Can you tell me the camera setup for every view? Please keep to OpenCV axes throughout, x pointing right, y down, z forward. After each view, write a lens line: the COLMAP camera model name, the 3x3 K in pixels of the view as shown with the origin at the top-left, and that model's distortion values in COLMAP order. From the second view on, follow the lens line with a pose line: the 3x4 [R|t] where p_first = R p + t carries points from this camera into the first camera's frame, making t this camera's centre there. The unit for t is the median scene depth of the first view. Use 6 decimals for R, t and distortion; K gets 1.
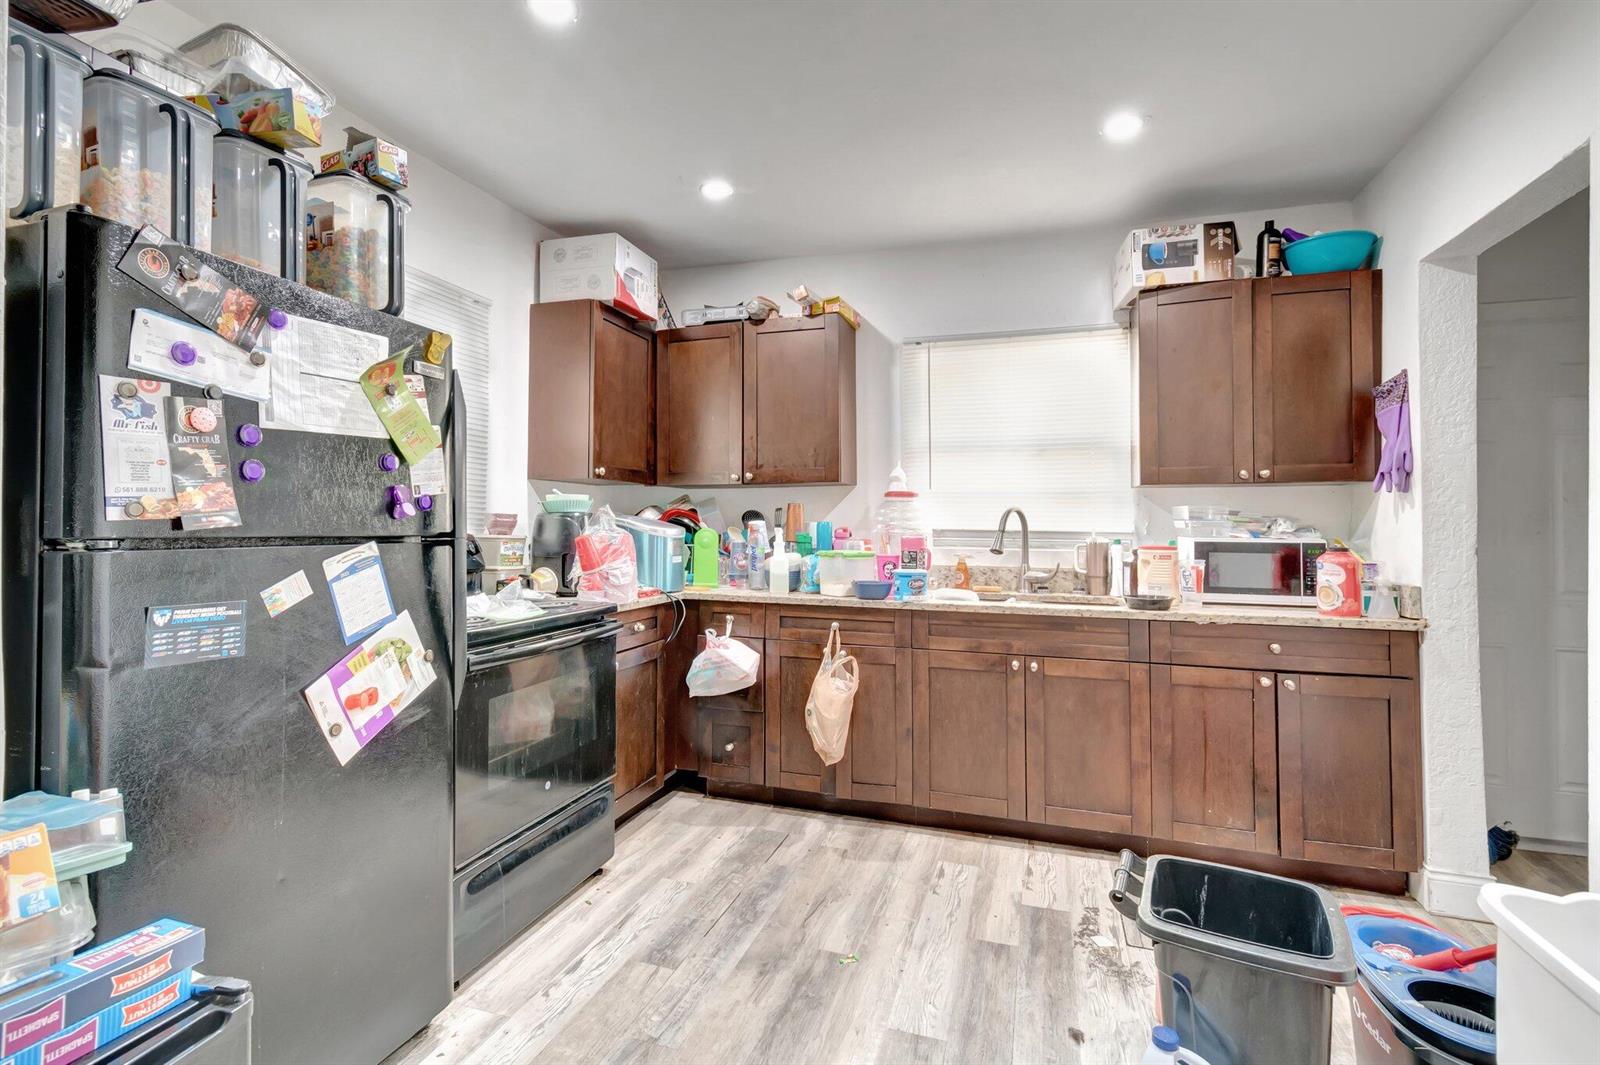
lens RADIAL K [[713.3, 0, 788.8], [0, 713.3, 519.5], [0, 0, 1]] dist [0.006394, -0.002932]
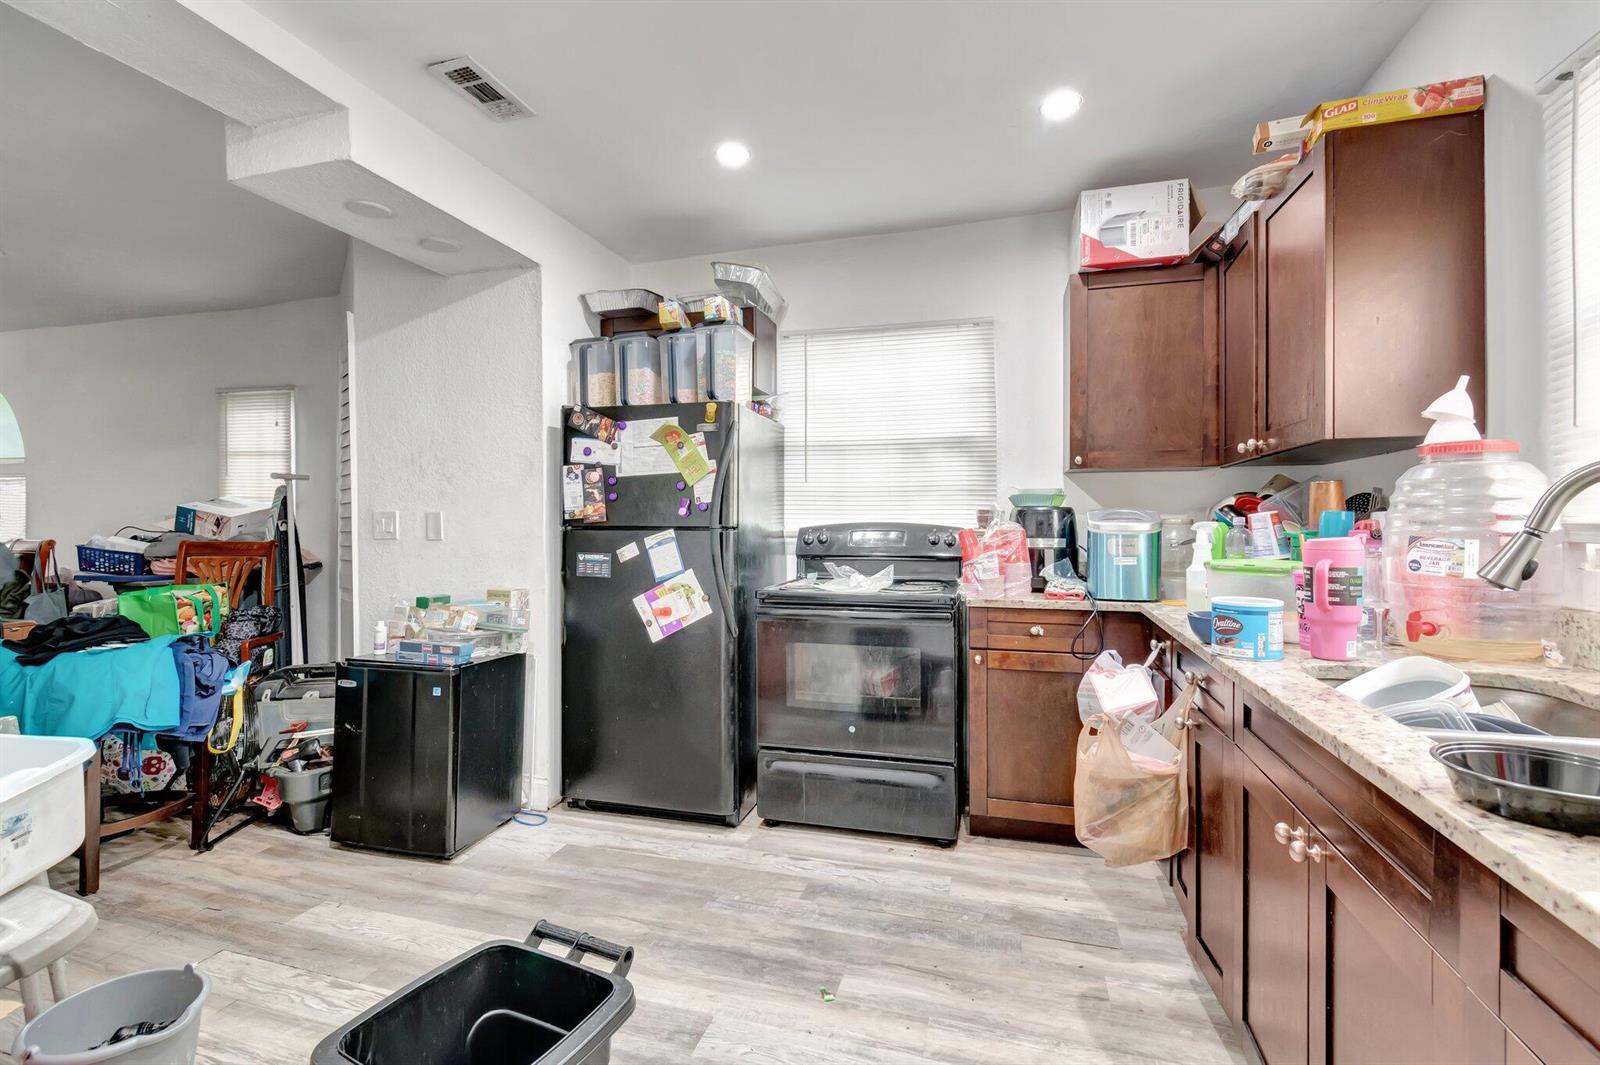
lens RADIAL K [[713.3, 0, 794.6], [0, 713.3, 533.5], [0, 0, 1]] dist [0.006394, -0.002932]
pose [[0.074365, 0.013600, -0.997138, 1.262012], [0.010940, 0.999836, 0.014453, 0.018232], [0.997171, -0.011983, 0.074204, 1.152753]]
